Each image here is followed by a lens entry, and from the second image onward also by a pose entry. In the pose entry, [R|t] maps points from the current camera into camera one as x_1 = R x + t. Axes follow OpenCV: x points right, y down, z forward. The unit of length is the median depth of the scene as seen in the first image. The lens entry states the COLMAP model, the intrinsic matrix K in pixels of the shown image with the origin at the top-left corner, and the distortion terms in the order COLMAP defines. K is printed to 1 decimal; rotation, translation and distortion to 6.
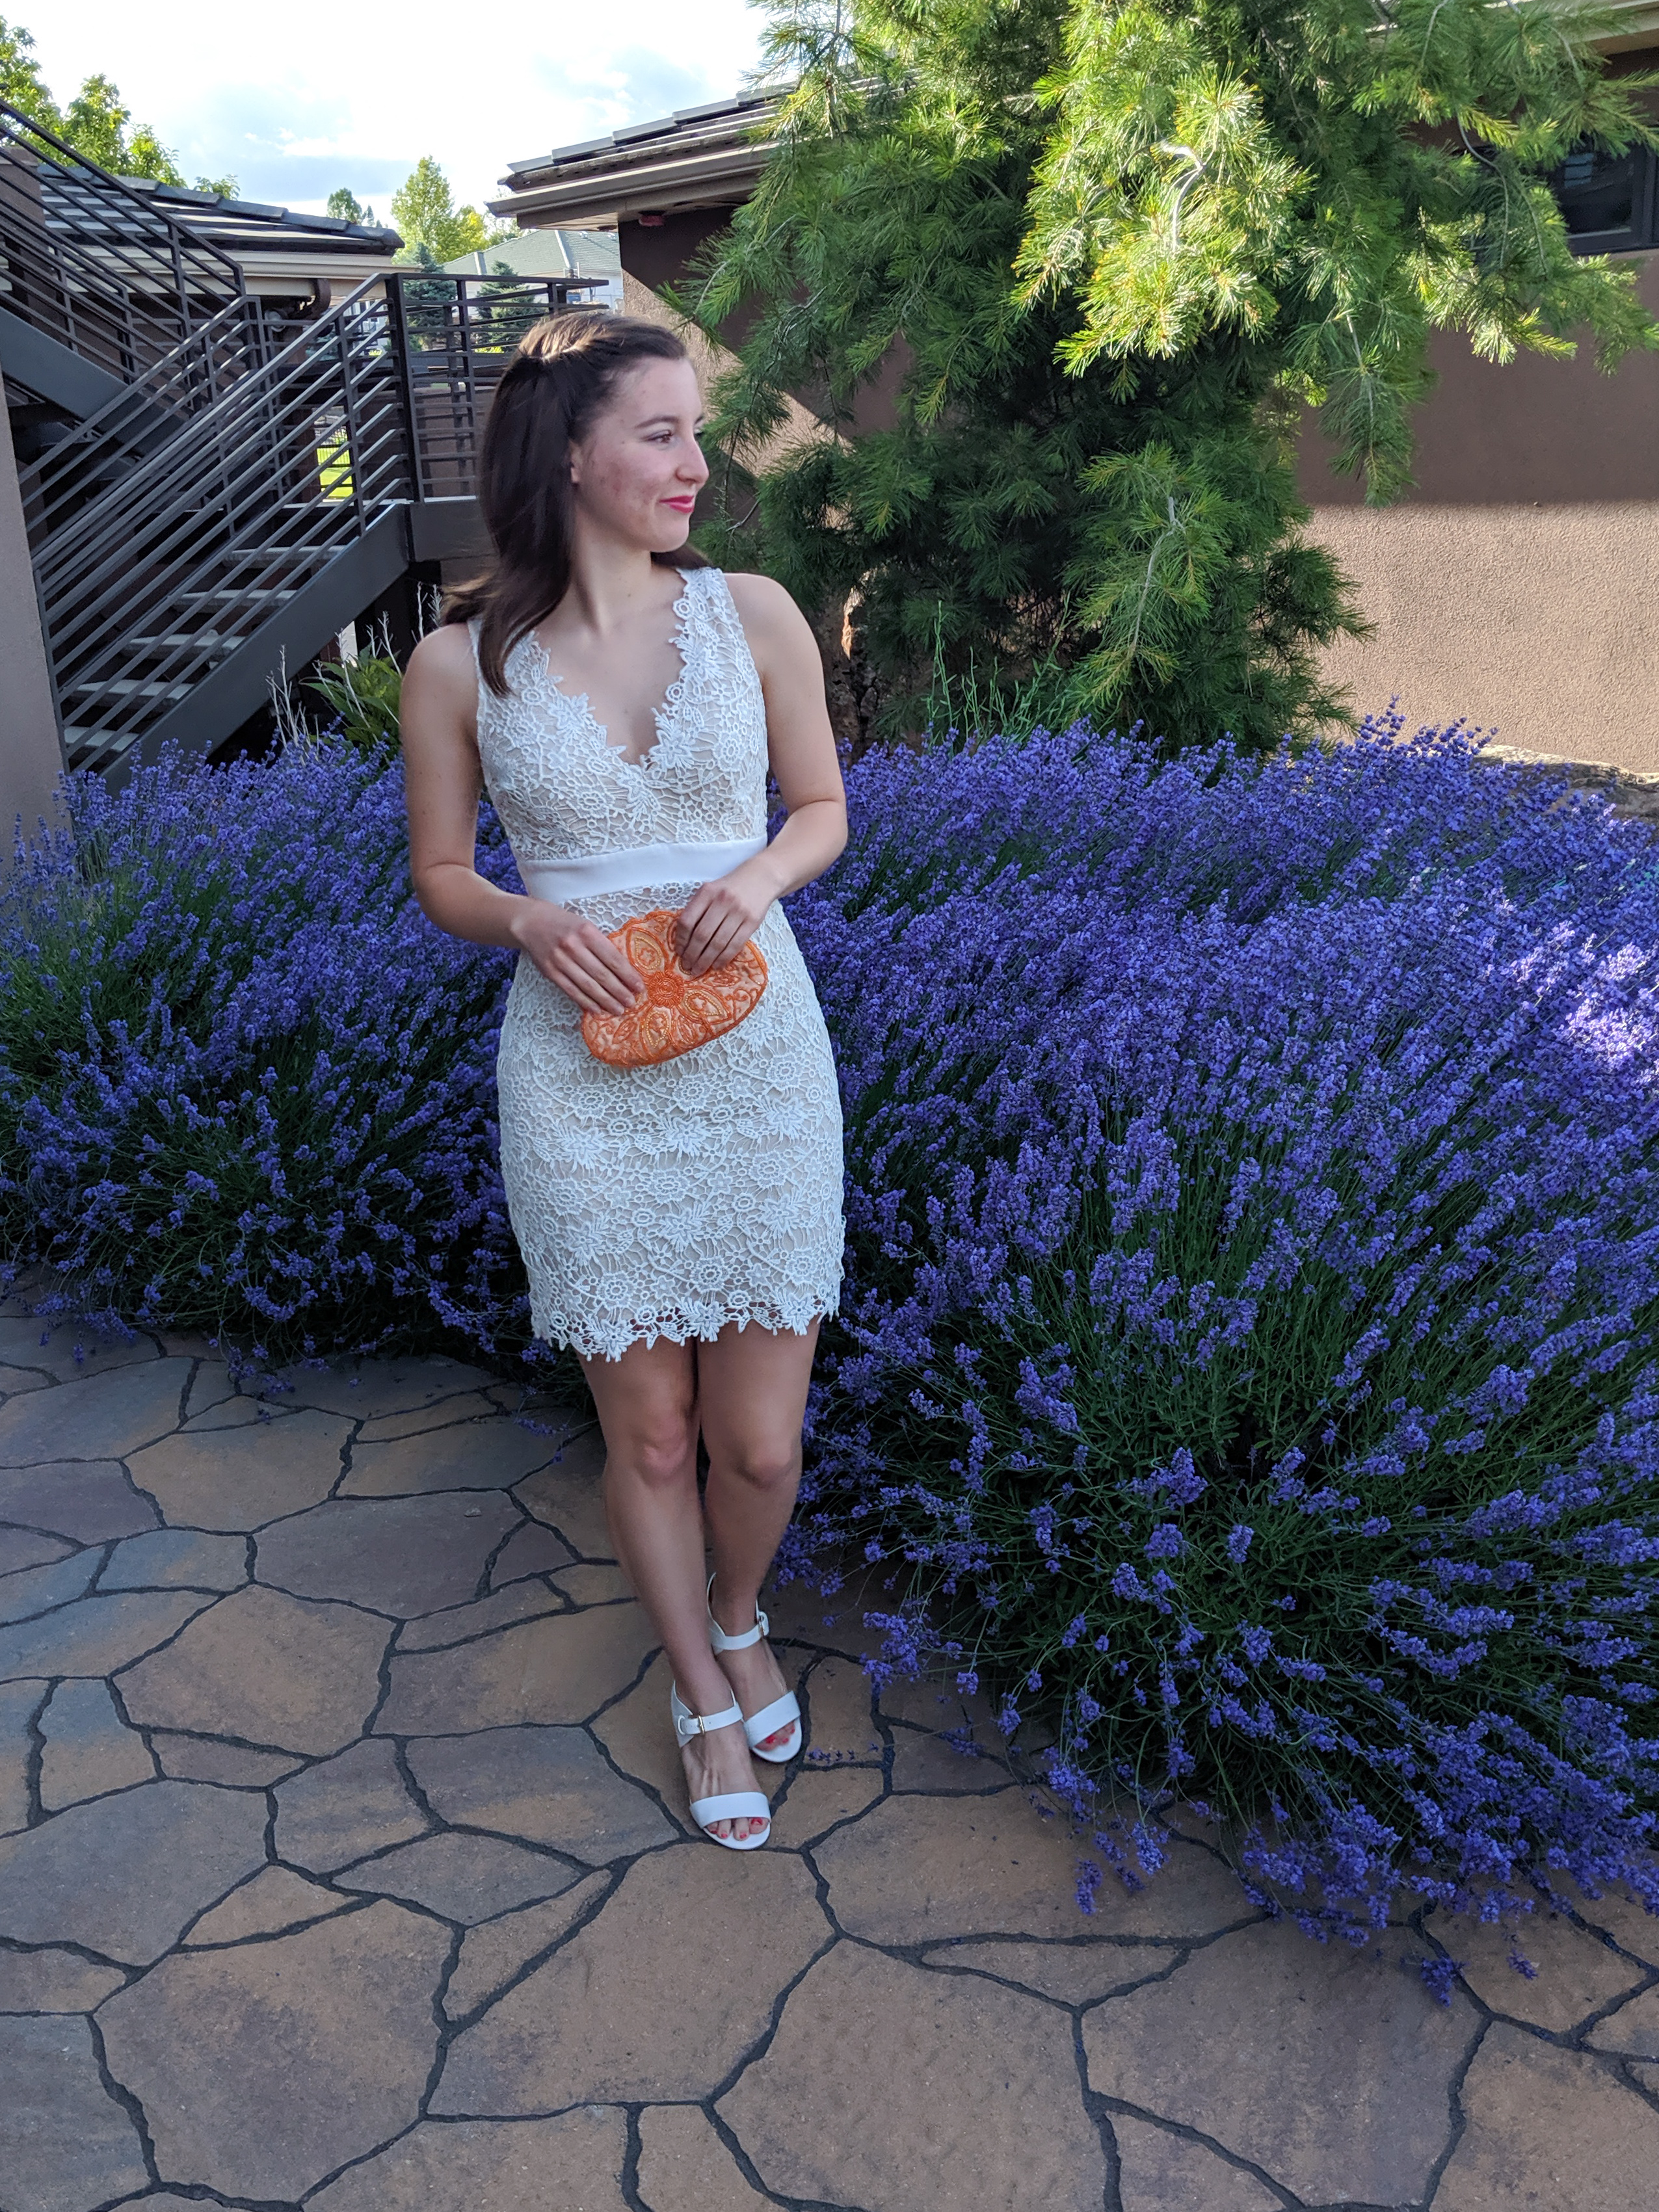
lens RADIAL K [[1901.7, 0, 877.2], [0, 1901.7, 1030.4], [0, 0, 1]] dist [-0.007378, 0.015708]
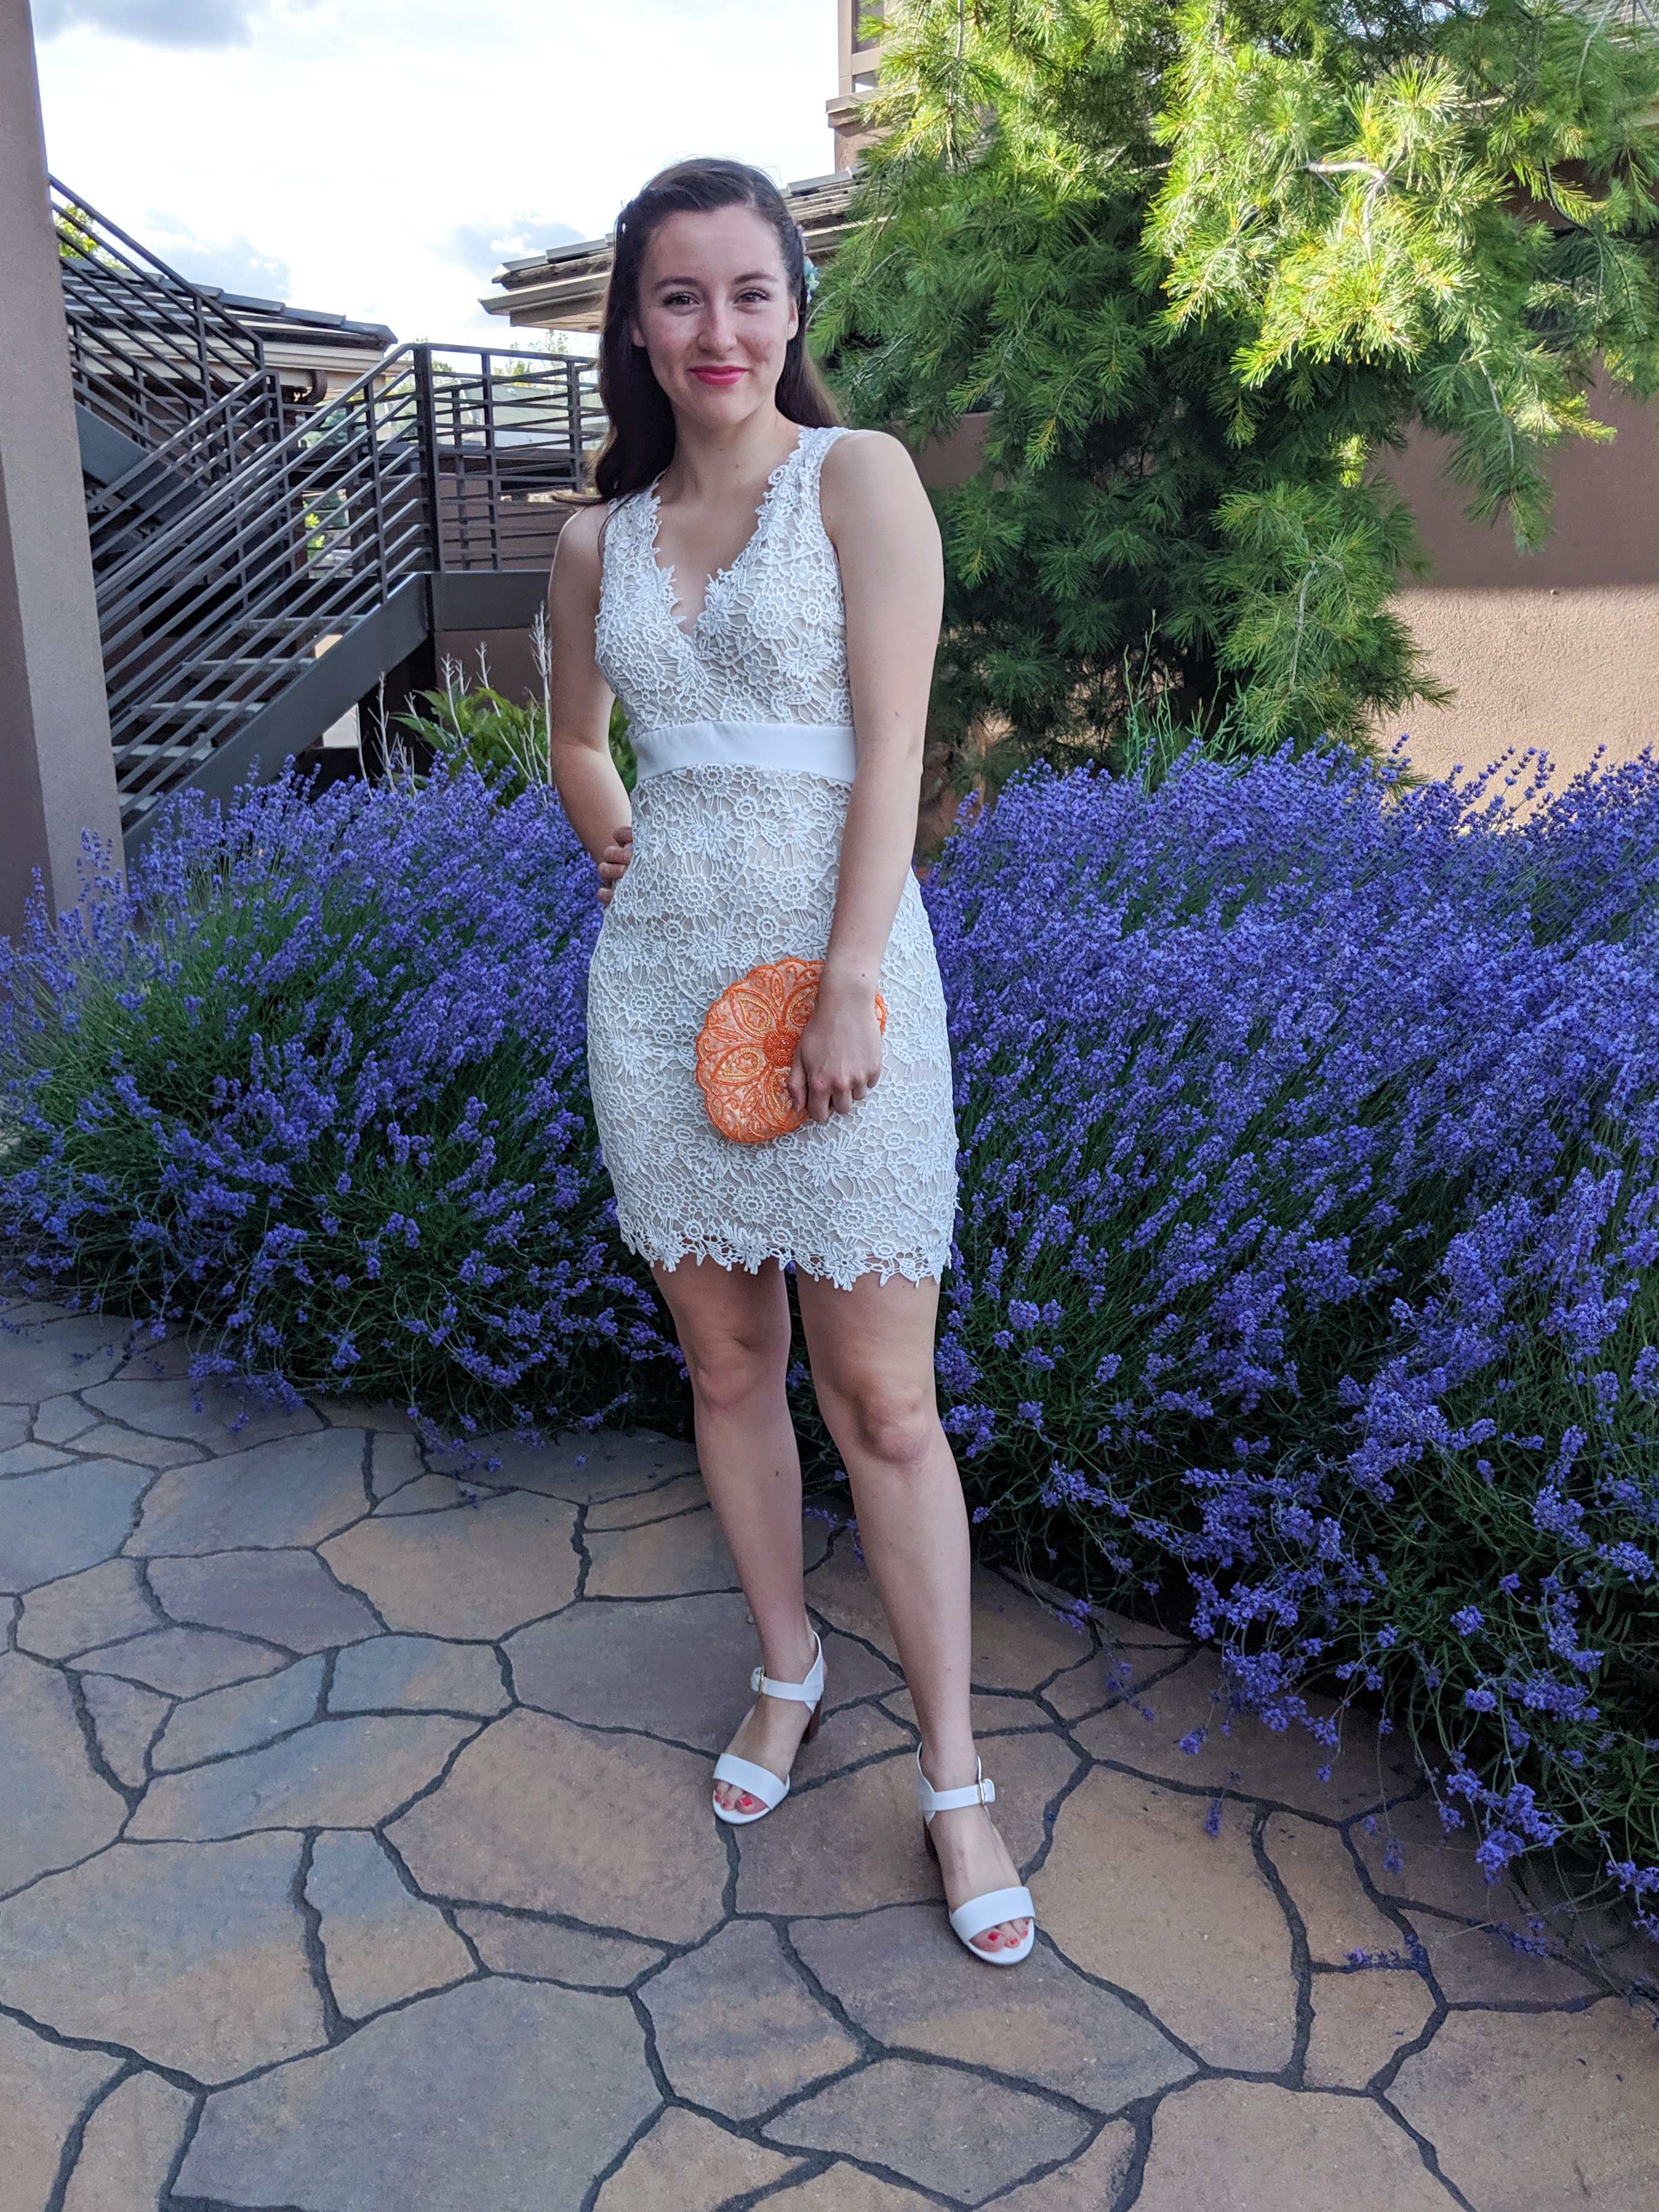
lens RADIAL K [[1795.8, 0, 809.7], [0, 1795.8, 1088.3], [0, 0, 1]] dist [-0.008795, 0.015122]
pose [[0.999808, 0.014204, 0.013510, -0.185080], [-0.013964, 0.999746, -0.017672, 0.029519], [-0.013757, 0.017480, 0.999753, 0.182785]]
